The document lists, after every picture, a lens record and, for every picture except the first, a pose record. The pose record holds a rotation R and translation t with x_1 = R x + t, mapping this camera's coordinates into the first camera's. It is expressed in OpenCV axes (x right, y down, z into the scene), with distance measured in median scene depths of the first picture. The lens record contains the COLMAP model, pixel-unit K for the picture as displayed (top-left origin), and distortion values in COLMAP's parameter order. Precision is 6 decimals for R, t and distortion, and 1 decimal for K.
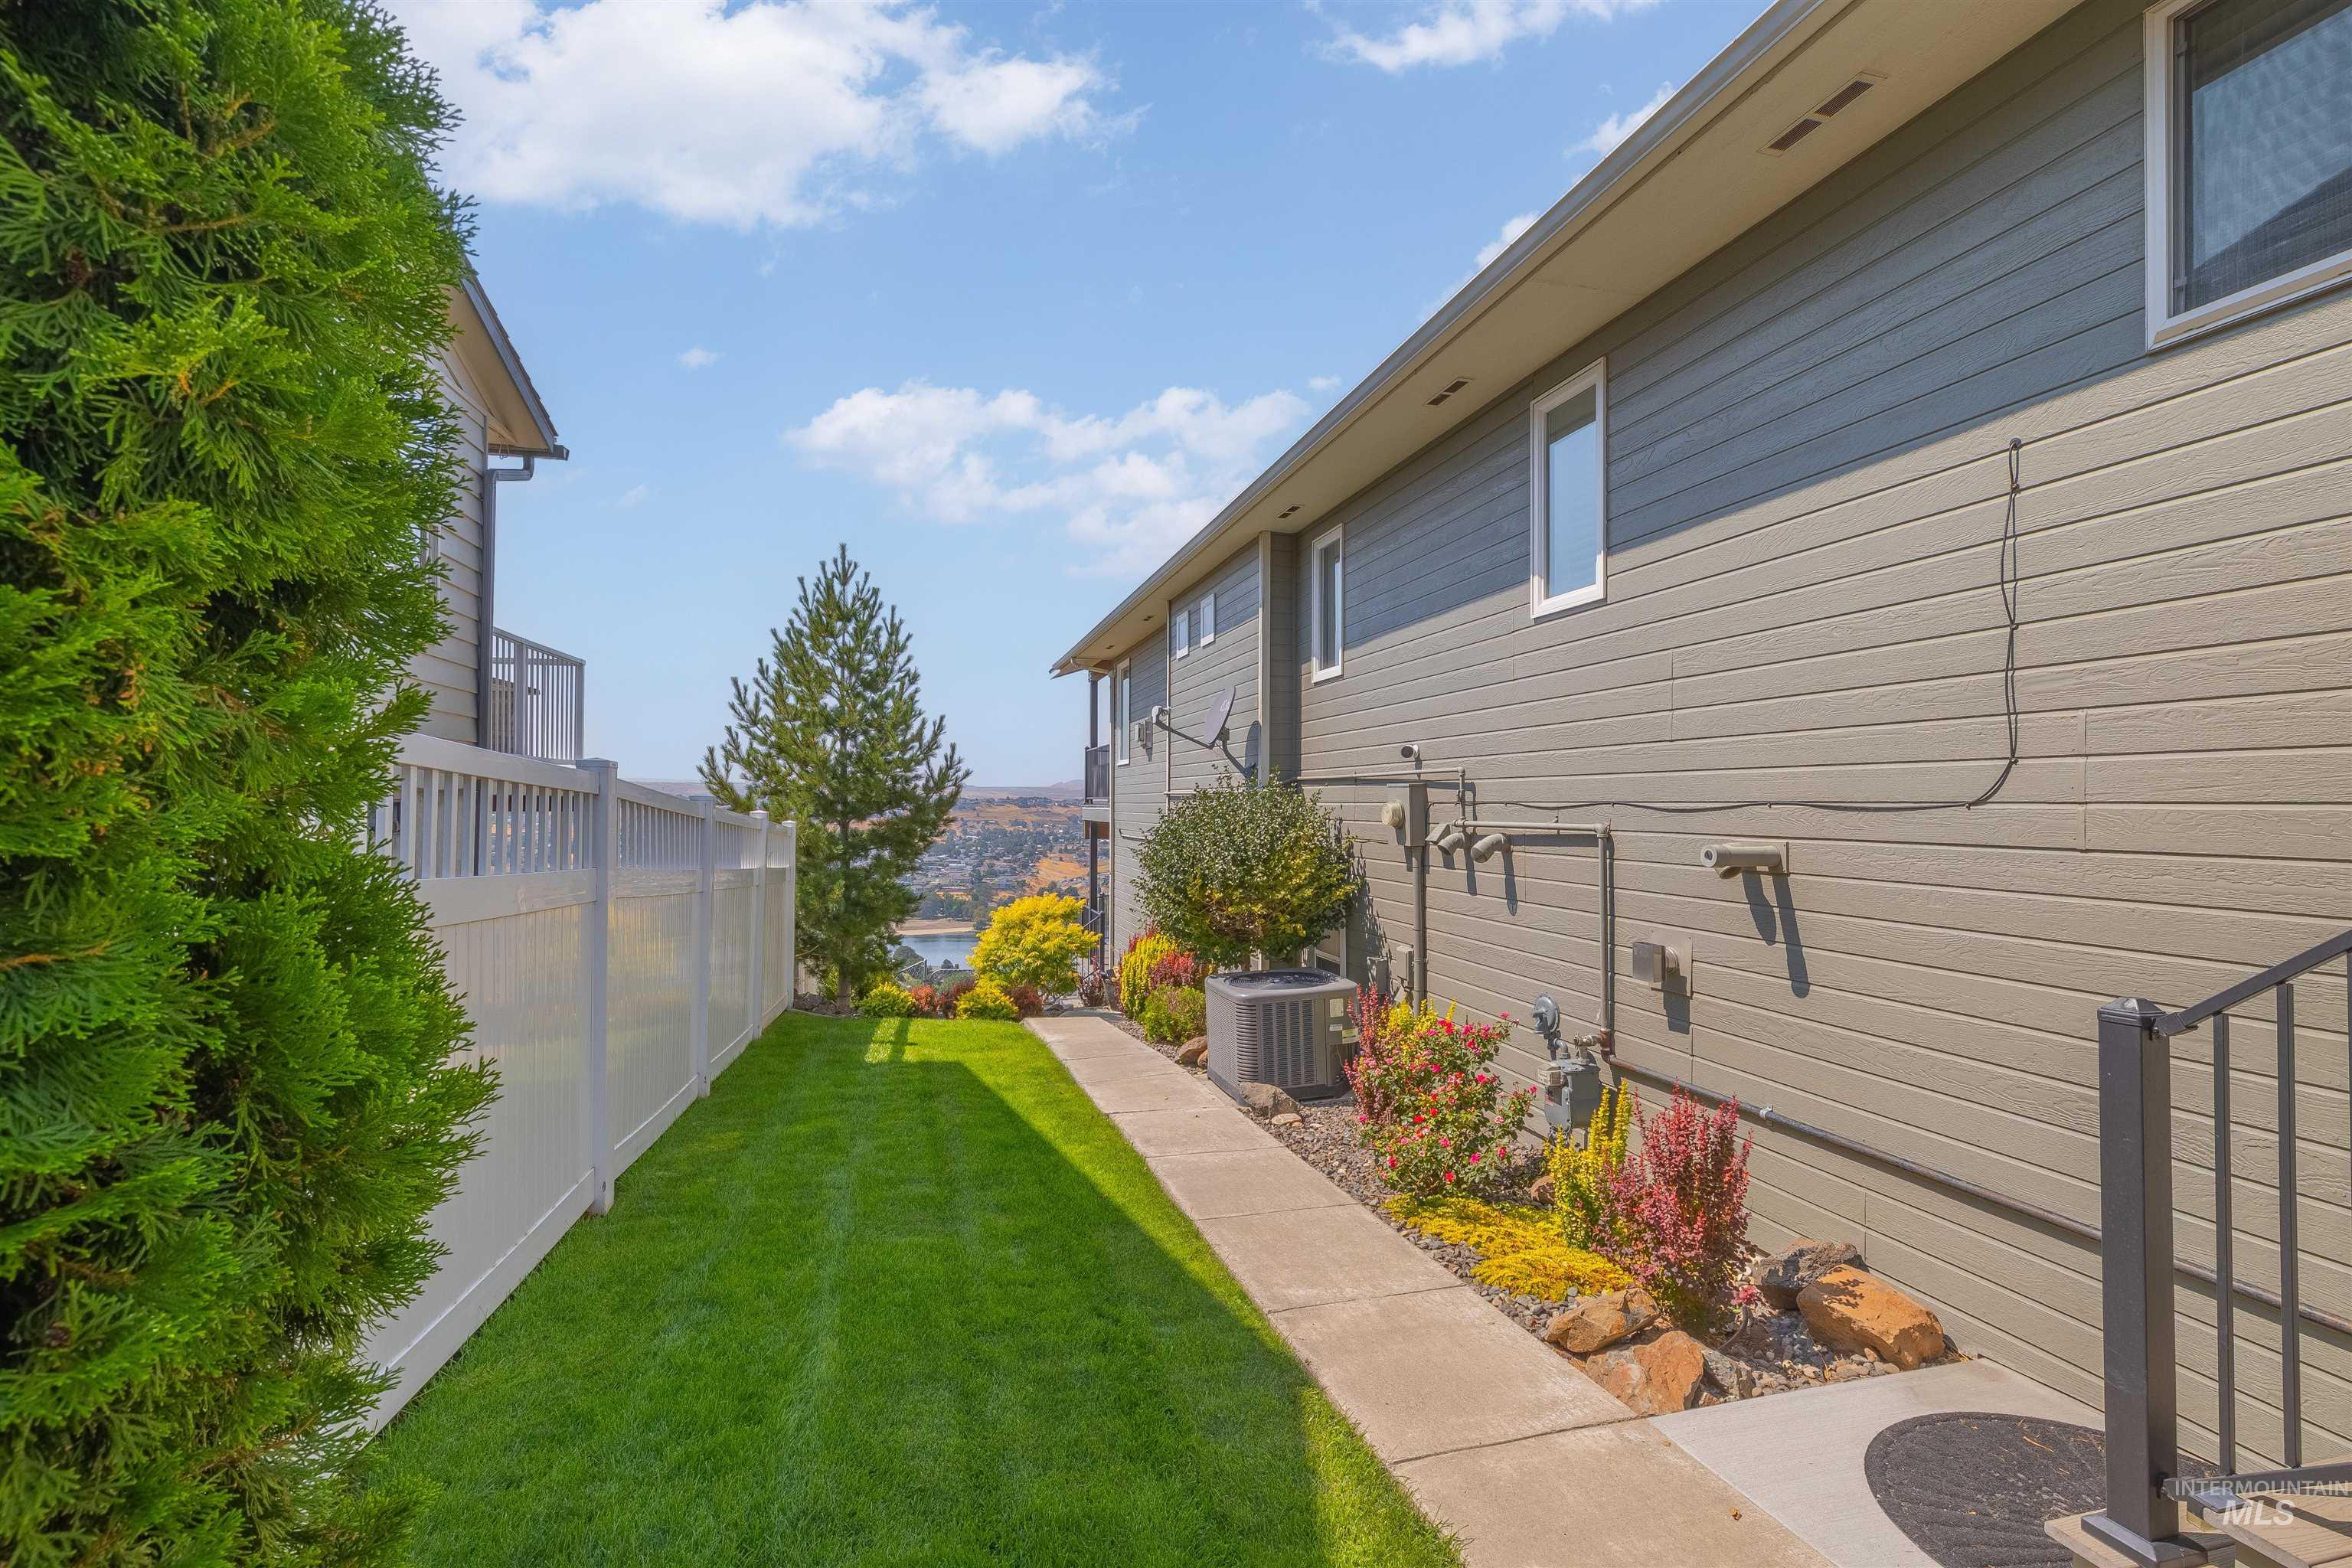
lens RADIAL K [[1072.3, 0, 1171.3], [0, 1072.3, 789.7], [0, 0, 1]] dist [0.000305, -0.000081]
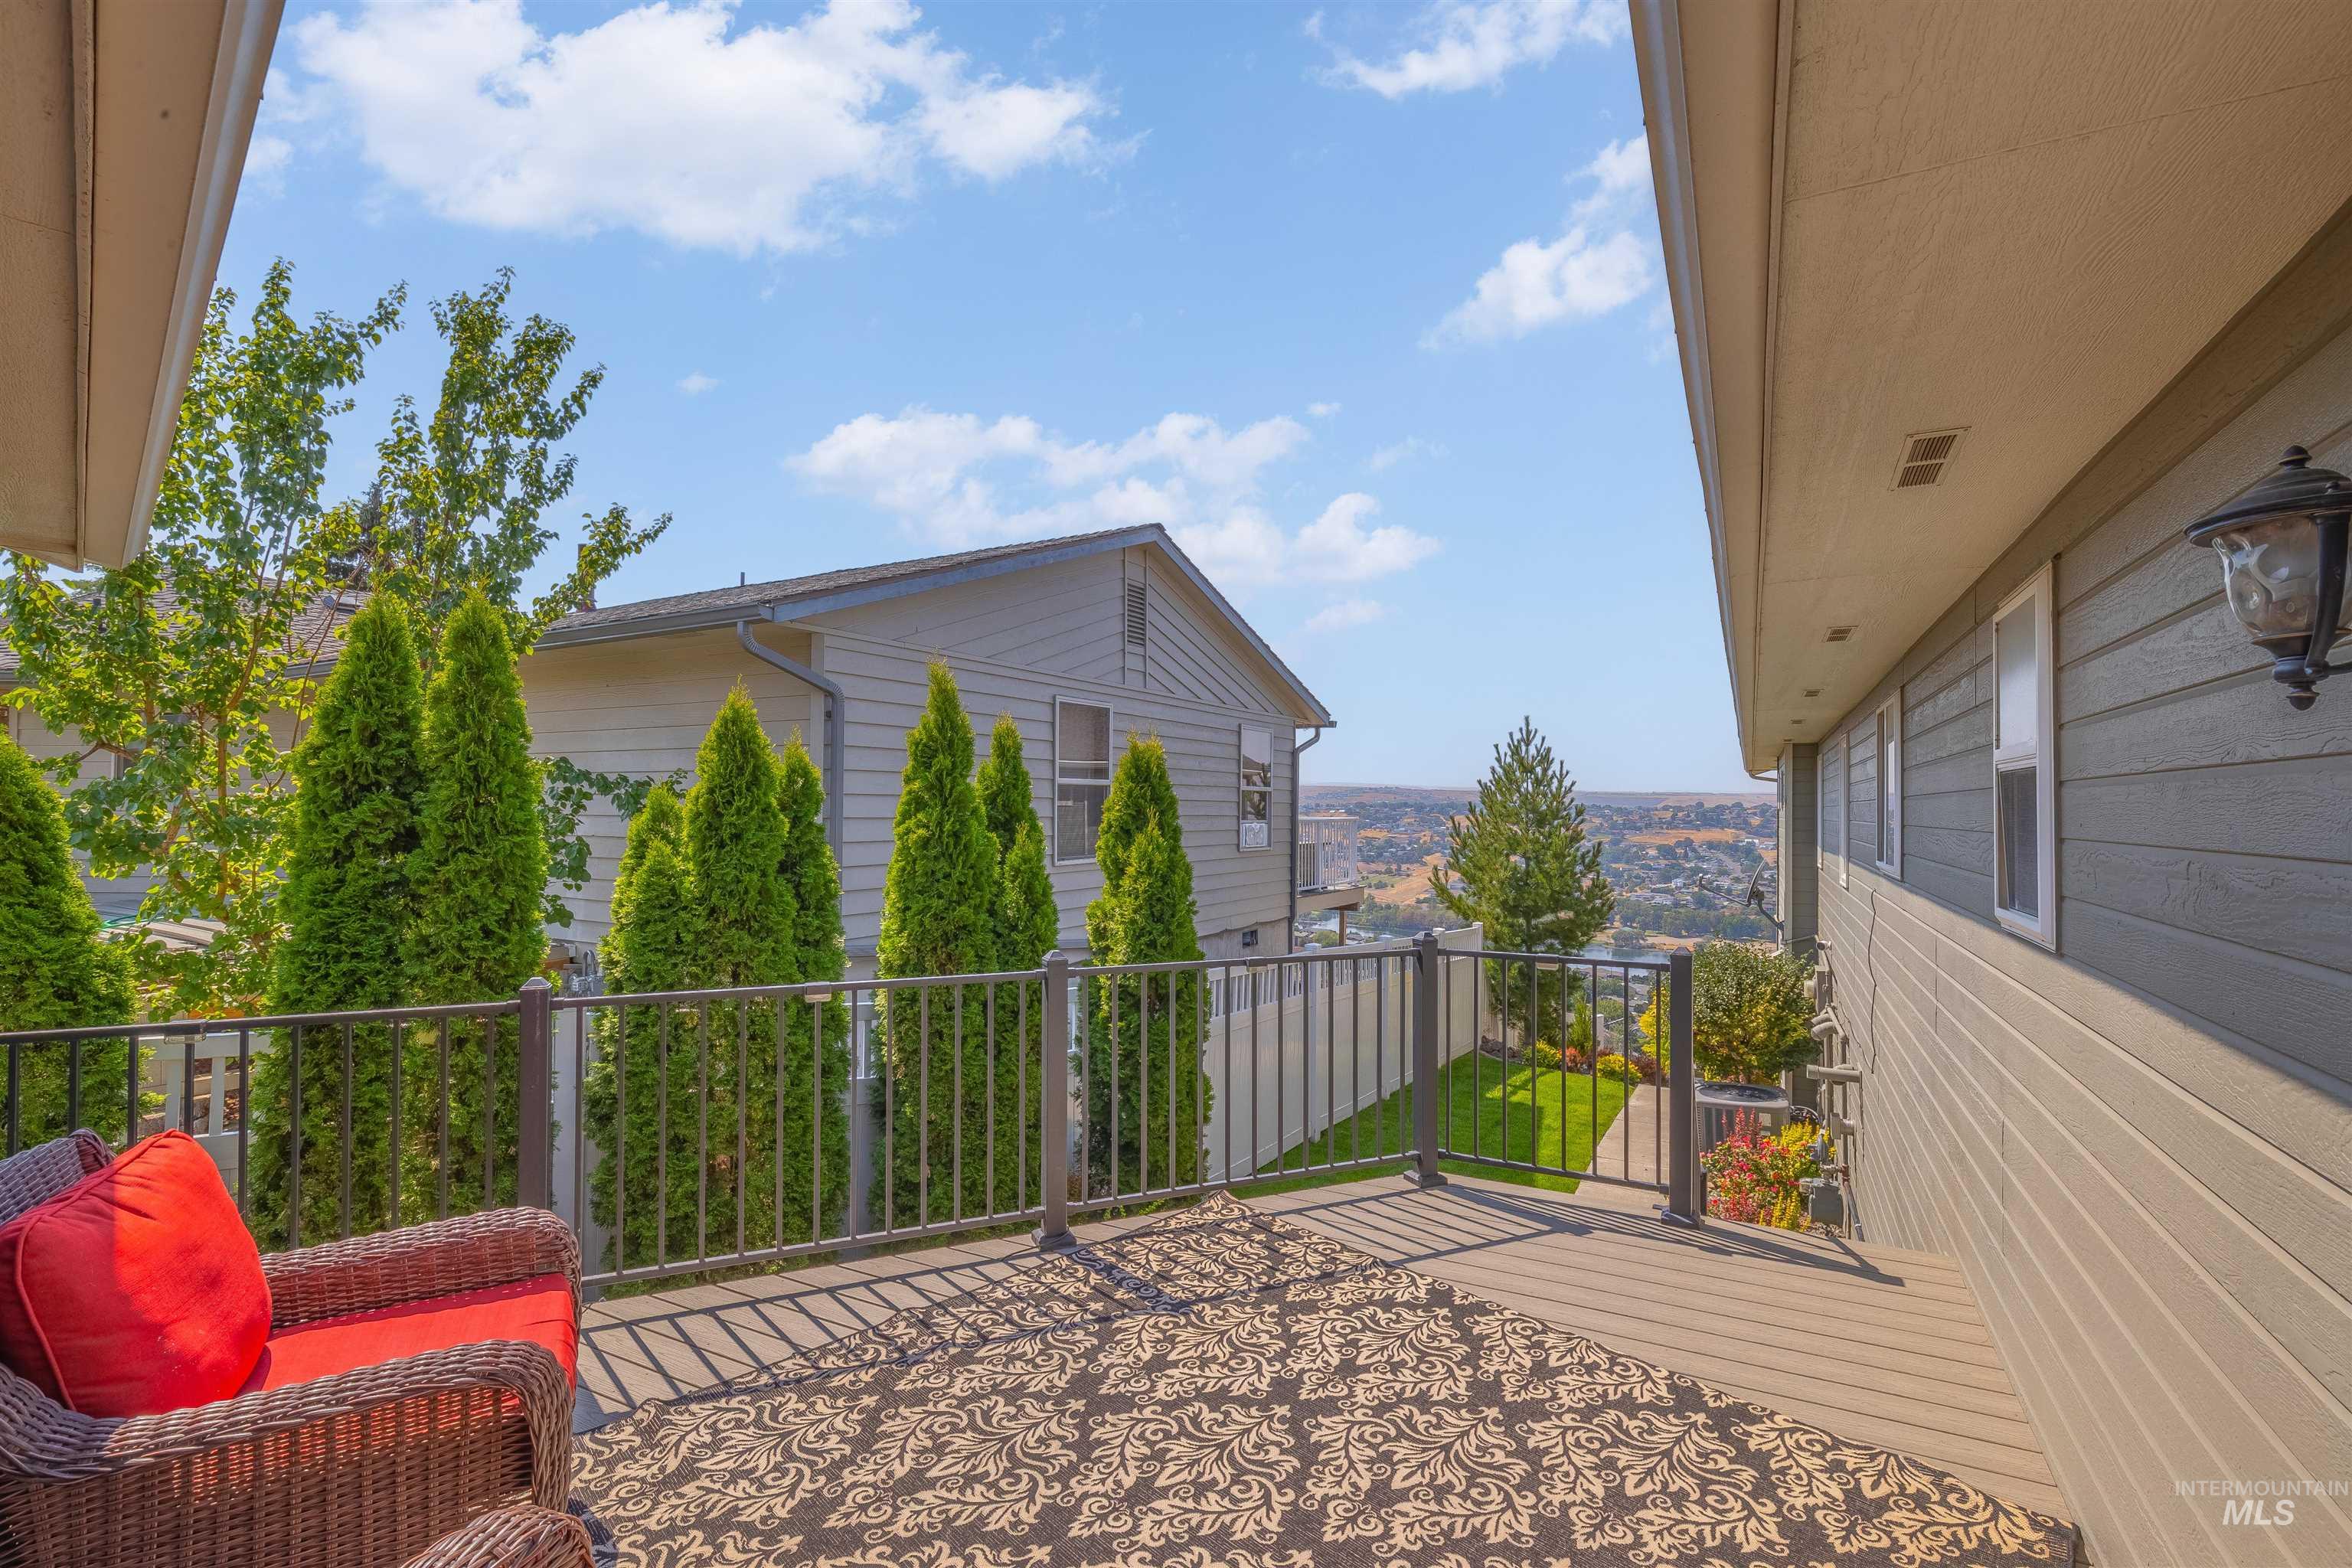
lens RADIAL K [[1072.3, 0, 1173.9], [0, 1072.3, 795.0], [0, 0, 1]] dist [0.000305, -0.000081]
pose [[0.740992, 0.003712, -0.671504, 0.292347], [-0.006383, 0.999978, -0.001516, -0.125553], [0.671483, 0.005409, 0.741000, -0.338980]]
